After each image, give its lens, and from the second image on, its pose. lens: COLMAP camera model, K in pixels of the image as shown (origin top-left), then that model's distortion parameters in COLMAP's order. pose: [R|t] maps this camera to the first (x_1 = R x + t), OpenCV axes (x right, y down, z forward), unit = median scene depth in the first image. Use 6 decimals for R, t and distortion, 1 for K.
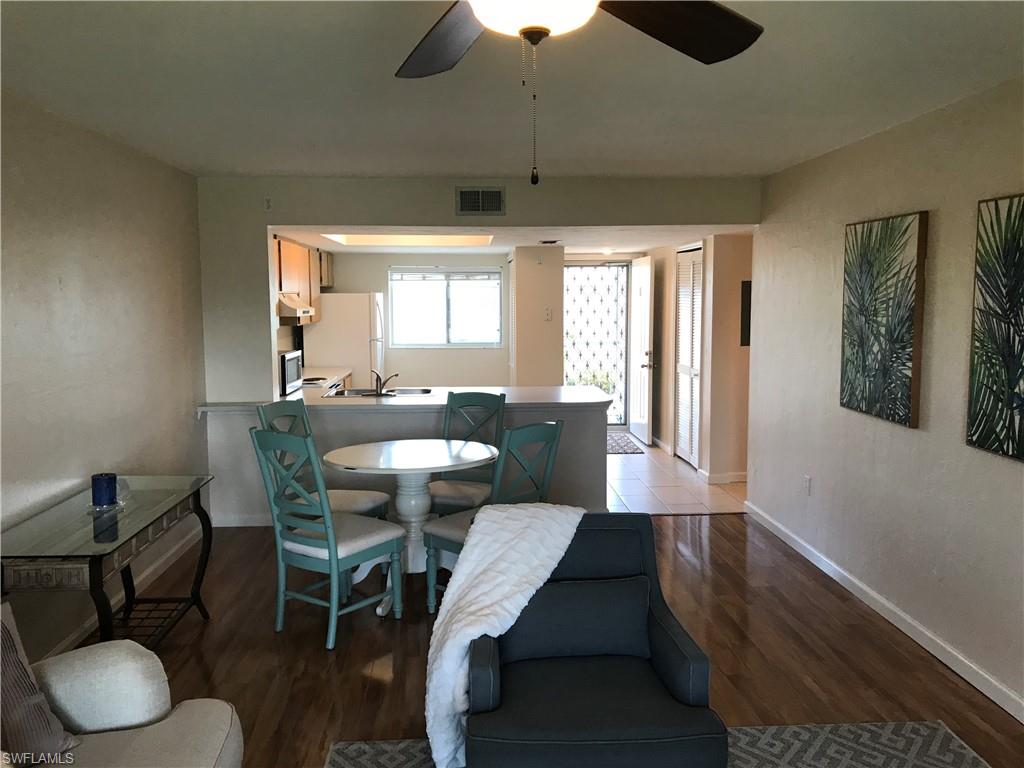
lens RADIAL K [[839.2, 0, 512.0], [0, 839.2, 384.0], [0, 0, 1]] dist [0.106495, -0.197742]
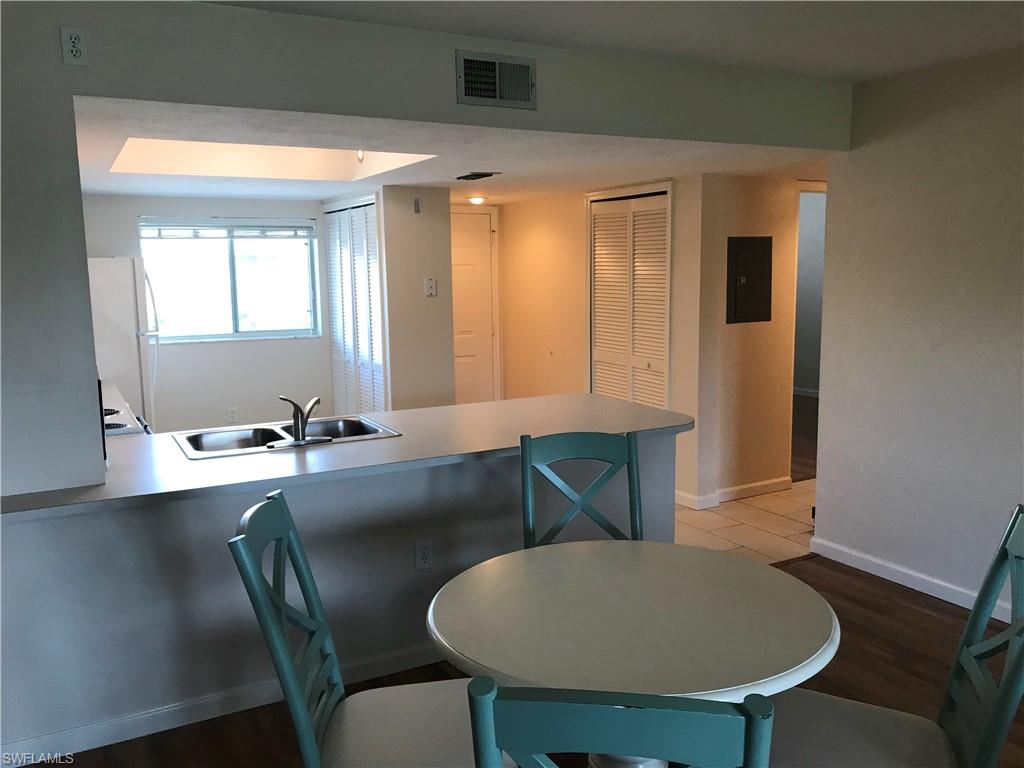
lens RADIAL K [[850.0, 0, 512.0], [0, 850.0, 384.0], [0, 0, 1]] dist [0.002505, -0.003092]
pose [[0.902787, -0.066108, 0.424978, -0.182263], [0.053263, 0.997695, 0.042051, -0.026917], [-0.426778, -0.015328, 0.904227, 0.317983]]
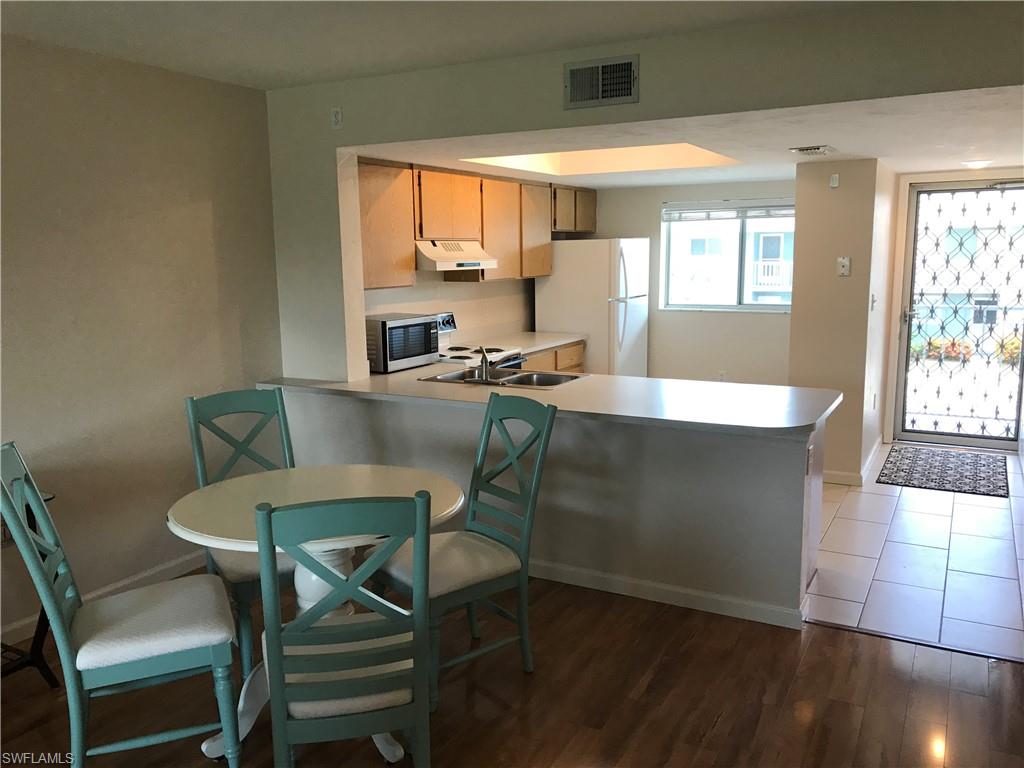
lens RADIAL K [[839.2, 0, 512.0], [0, 839.2, 384.0], [0, 0, 1]] dist [0.106495, -0.197742]
pose [[0.848078, 0.076459, -0.524326, 0.162352], [-0.044754, 0.996335, 0.072900, -0.026696], [0.527978, -0.038359, 0.848391, 0.283571]]
